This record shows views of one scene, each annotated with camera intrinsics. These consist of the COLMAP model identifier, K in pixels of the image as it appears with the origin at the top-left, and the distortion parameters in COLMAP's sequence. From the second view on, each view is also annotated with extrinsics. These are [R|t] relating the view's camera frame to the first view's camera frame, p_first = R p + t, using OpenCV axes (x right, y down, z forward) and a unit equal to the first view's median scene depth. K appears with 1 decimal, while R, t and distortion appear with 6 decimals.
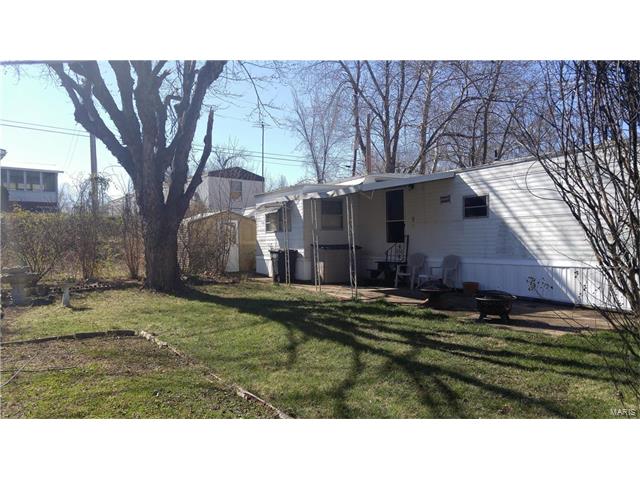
lens RADIAL K [[471.9, 0, 320.0], [0, 471.9, 240.0], [0, 0, 1]] dist [0.002399, -0.003793]
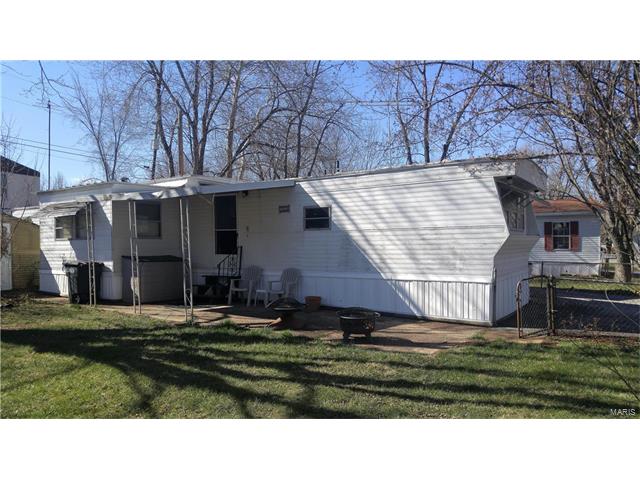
lens RADIAL K [[471.9, 0, 320.0], [0, 471.9, 240.0], [0, 0, 1]] dist [0.002399, -0.003793]
pose [[0.903887, 0.015211, 0.427502, -0.070582], [-0.008443, 0.999807, -0.017723, -0.007852], [-0.427689, 0.012410, 0.903841, 0.121540]]
